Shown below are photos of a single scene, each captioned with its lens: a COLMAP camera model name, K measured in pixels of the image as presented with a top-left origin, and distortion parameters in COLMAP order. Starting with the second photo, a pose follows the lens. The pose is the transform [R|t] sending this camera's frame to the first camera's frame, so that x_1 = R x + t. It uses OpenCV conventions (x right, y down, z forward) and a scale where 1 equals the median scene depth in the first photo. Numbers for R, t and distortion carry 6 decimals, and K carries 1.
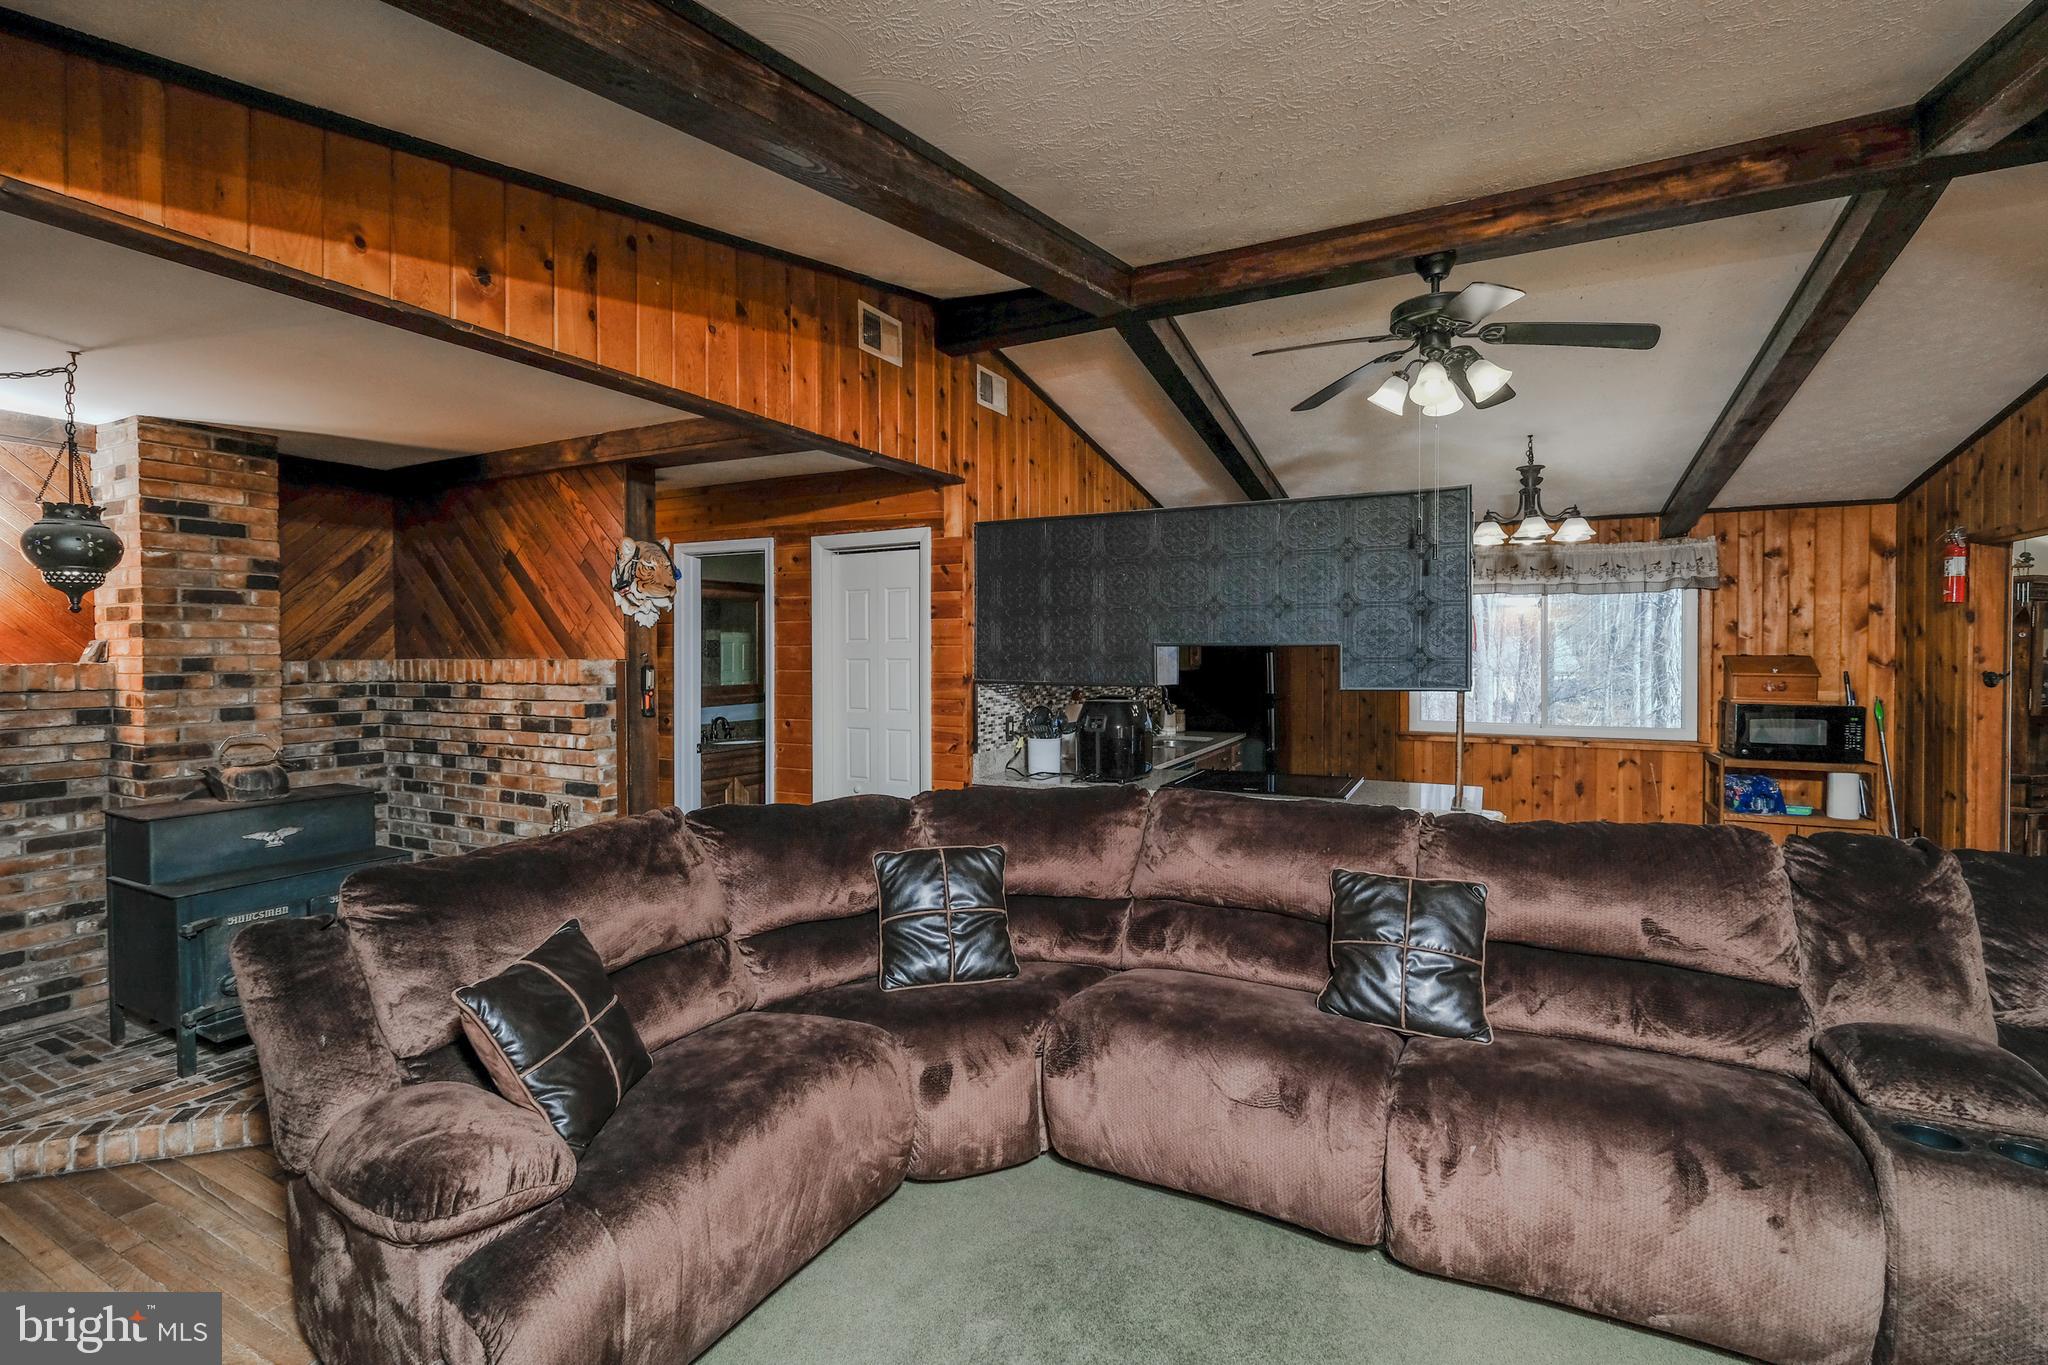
lens RADIAL K [[886.1, 0, 981.3], [0, 886.1, 666.8], [0, 0, 1]] dist [-0.002917, -0.000973]
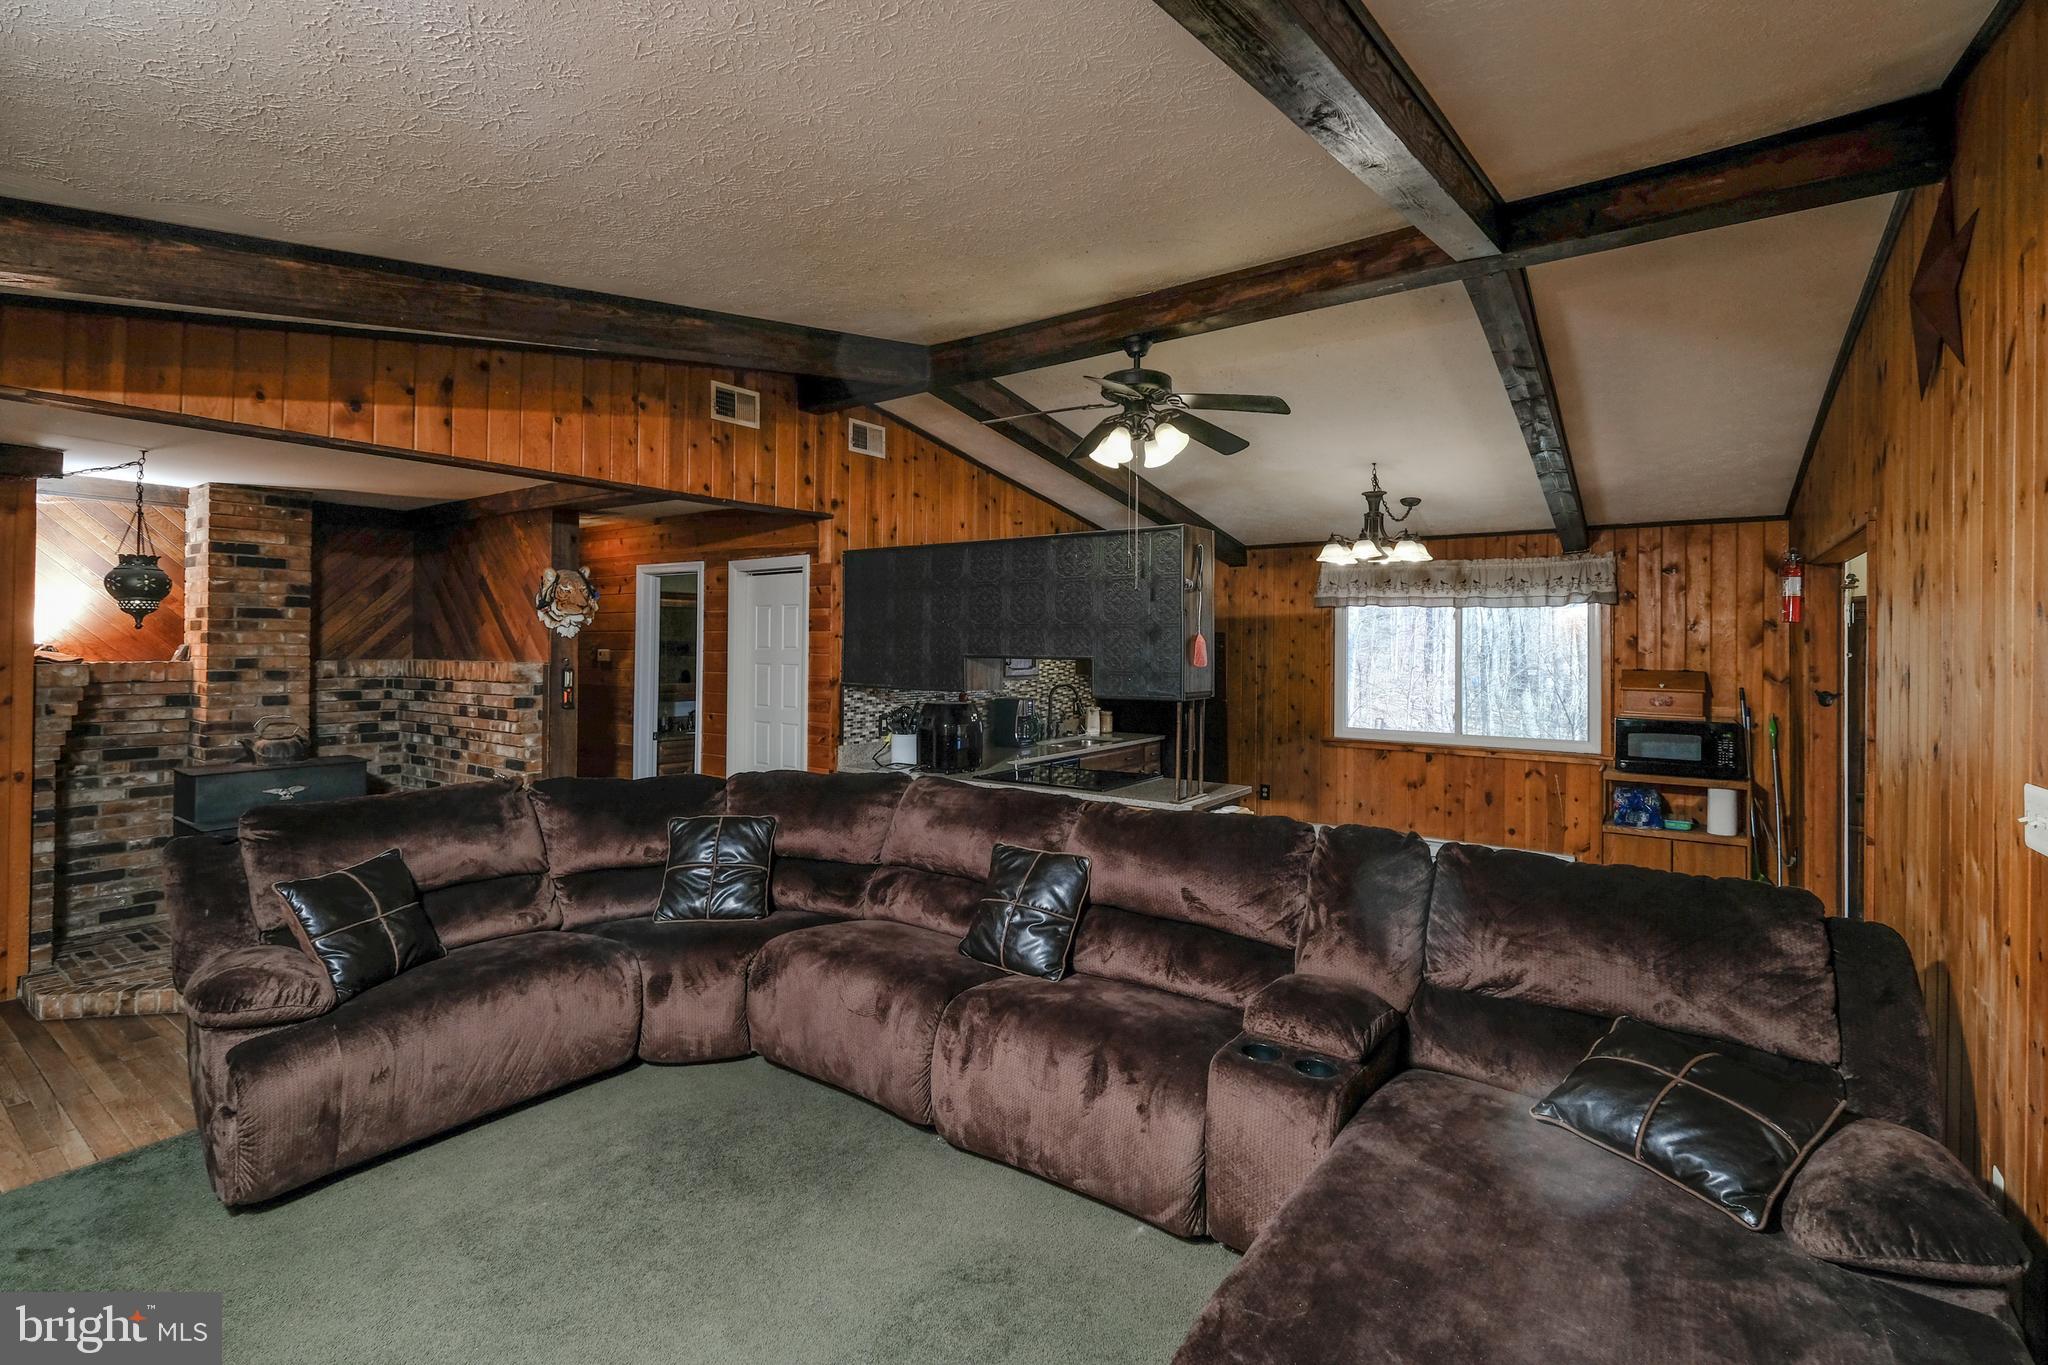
lens RADIAL K [[886.1, 0, 971.2], [0, 886.1, 641.9], [0, 0, 1]] dist [-0.002917, -0.000973]
pose [[0.989454, 0.009378, -0.144543, 0.420044], [-0.012986, 0.999627, -0.024042, -0.017790], [0.144264, 0.025666, 0.989206, -0.185876]]
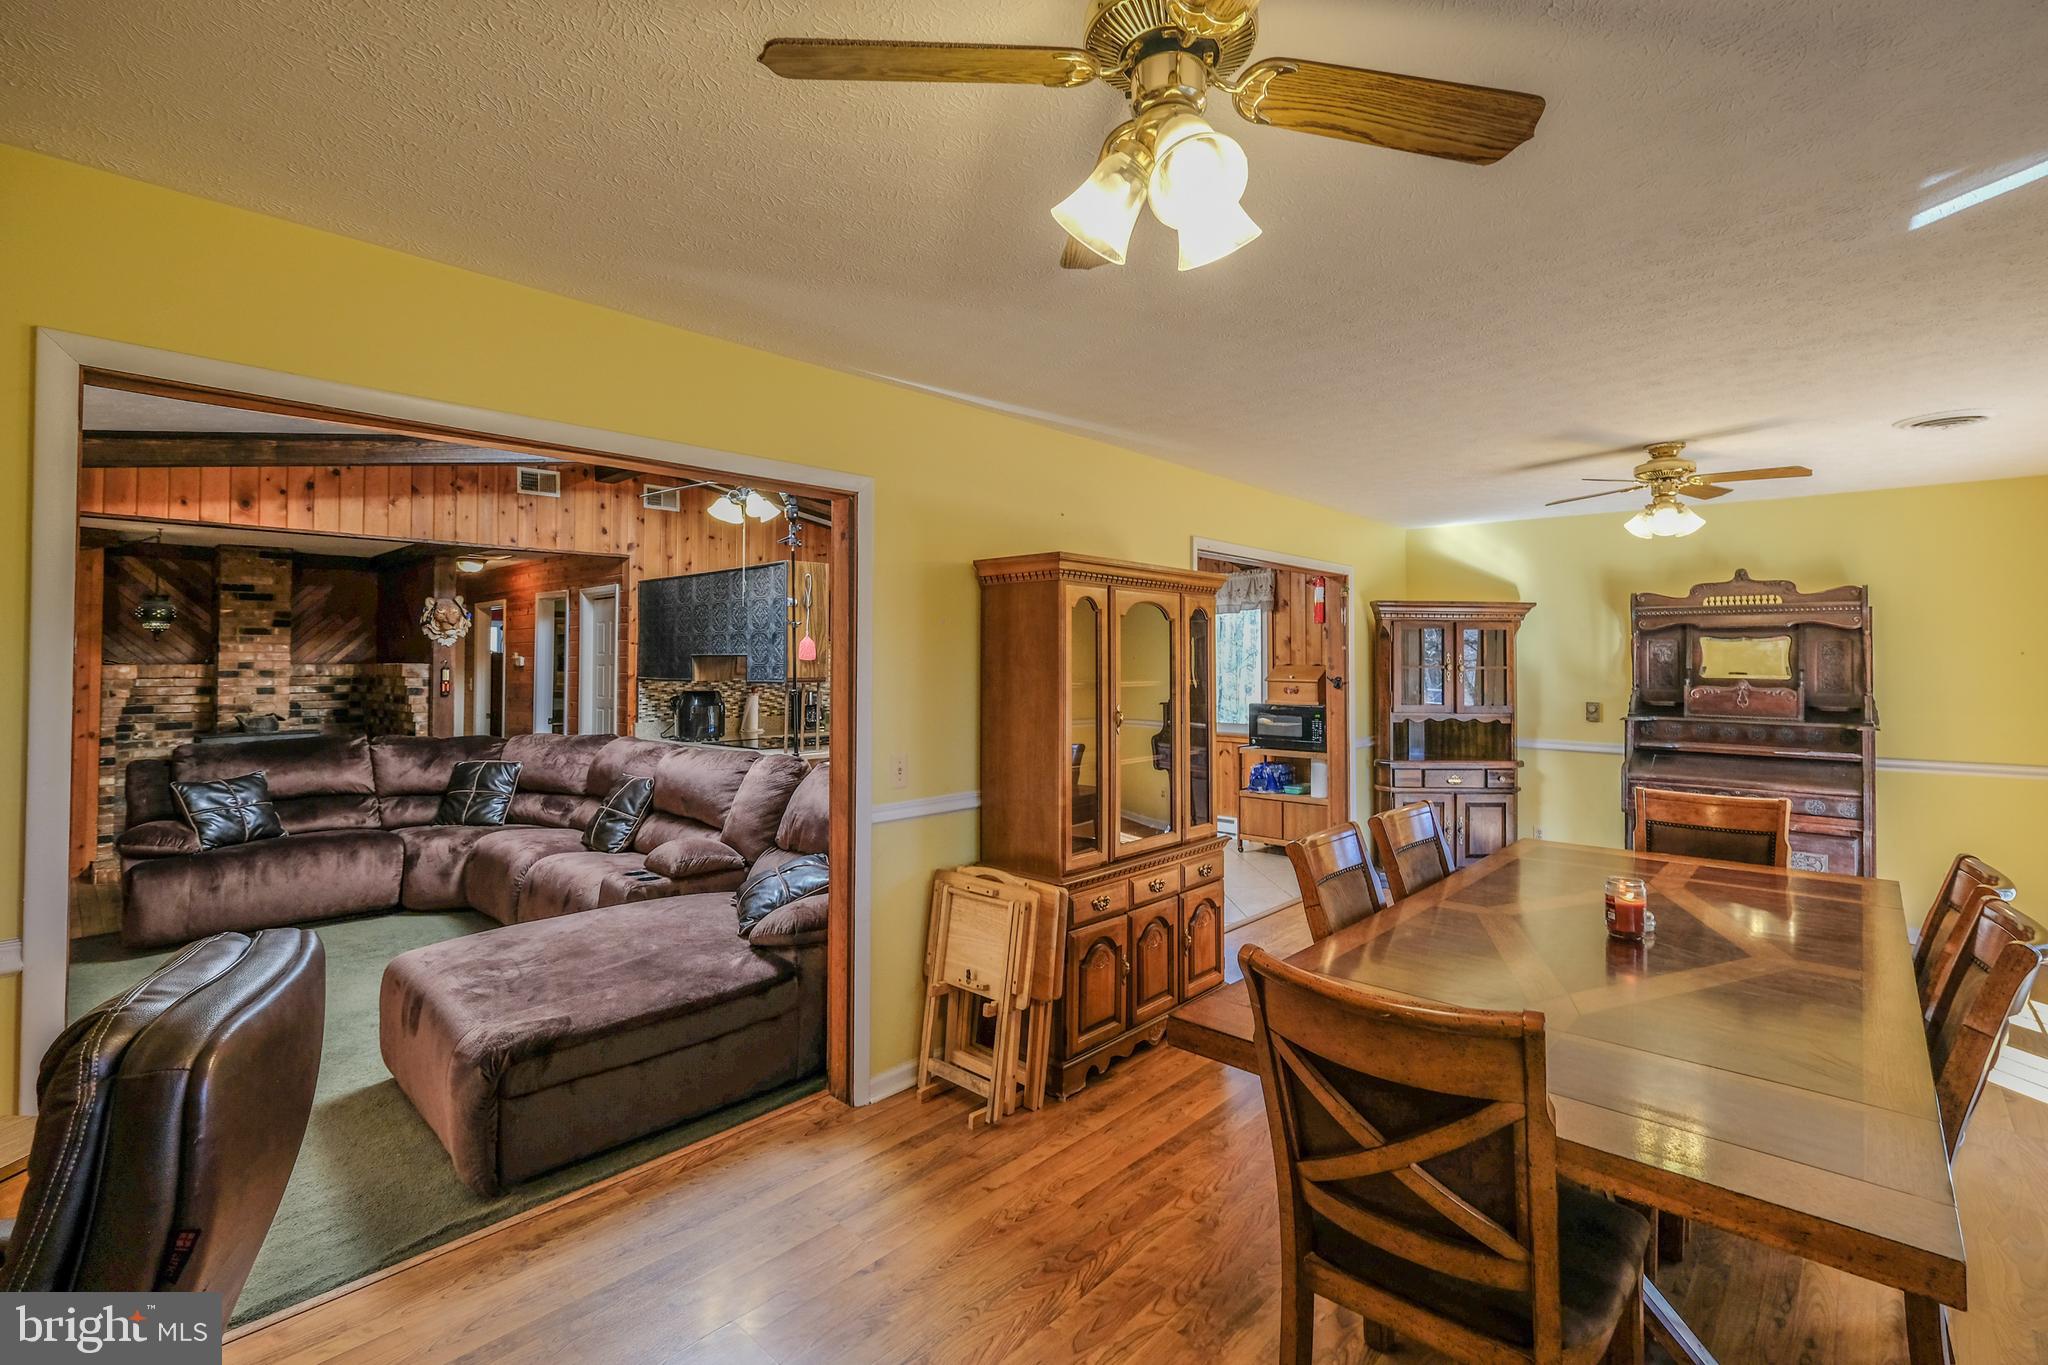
lens RADIAL K [[886.1, 0, 983.8], [0, 886.1, 642.9], [0, 0, 1]] dist [-0.002917, -0.000973]
pose [[0.963077, -0.003927, -0.269196, 1.313202], [-0.007085, 0.999178, -0.039921, 0.015129], [0.269131, 0.040354, 0.962258, -0.498778]]
